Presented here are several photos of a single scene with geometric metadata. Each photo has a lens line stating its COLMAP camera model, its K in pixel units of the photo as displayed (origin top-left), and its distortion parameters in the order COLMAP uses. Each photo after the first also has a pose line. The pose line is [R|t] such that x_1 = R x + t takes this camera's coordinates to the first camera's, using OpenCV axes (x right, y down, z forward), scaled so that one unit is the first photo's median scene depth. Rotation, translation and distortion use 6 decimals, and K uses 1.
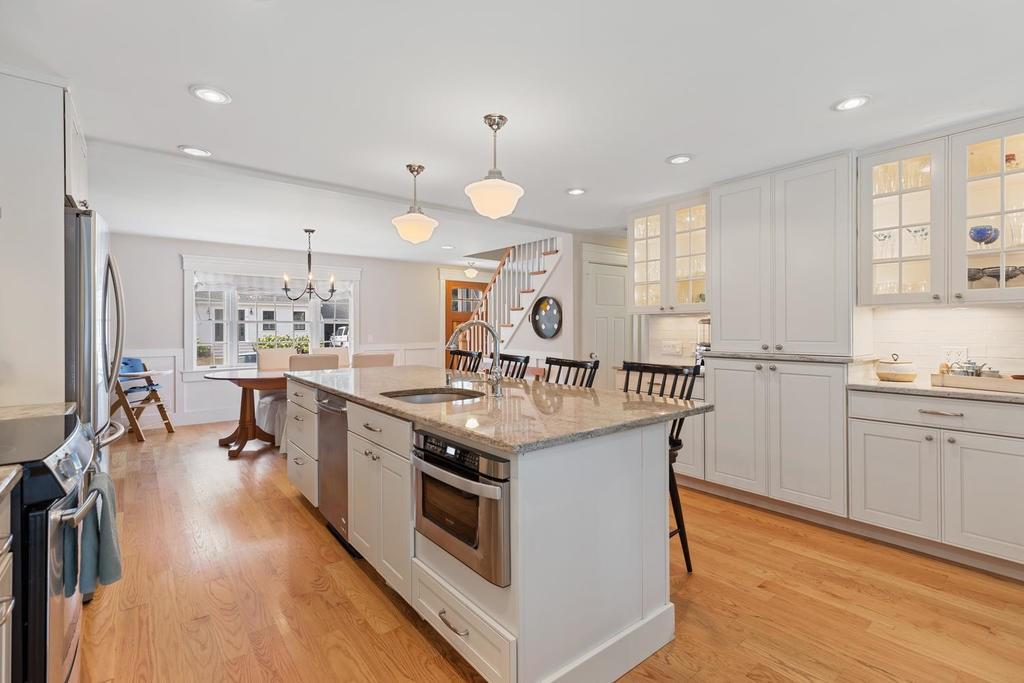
lens RADIAL K [[461.1, 0, 513.0], [0, 461.1, 332.3], [0, 0, 1]] dist [-0.000272, 0.000188]
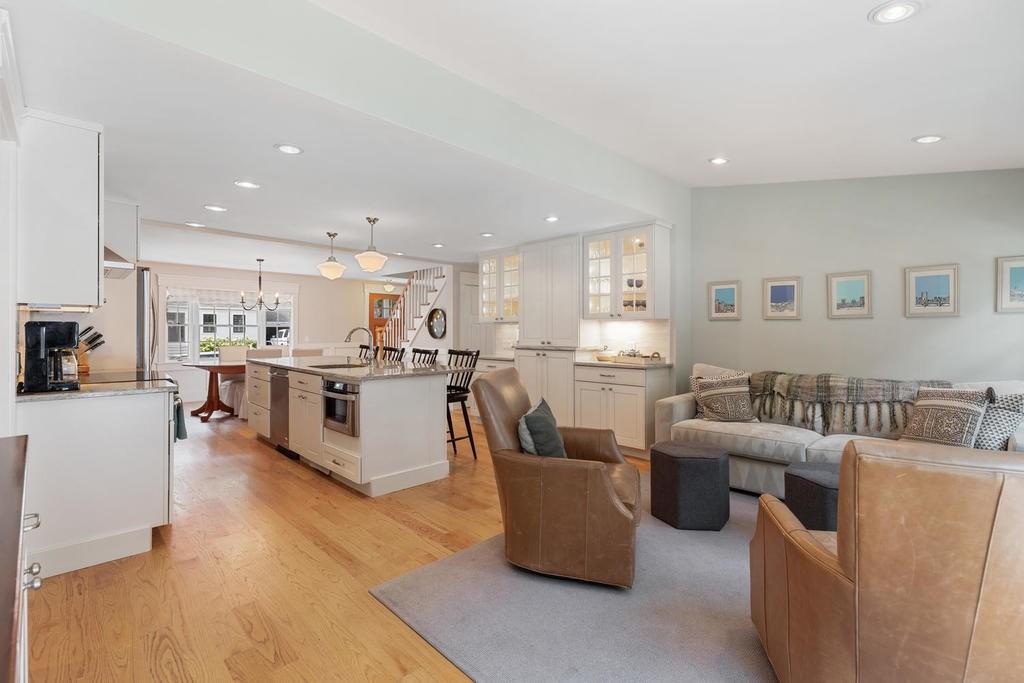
lens RADIAL K [[482.9, 0, 512.6], [0, 482.9, 334.1], [0, 0, 1]] dist [0.005496, 0.000530]
pose [[0.995706, 0.003381, 0.092505, 0.216033], [-0.002969, 0.999985, -0.004590, 0.007715], [-0.092519, 0.004296, 0.995702, -0.620610]]
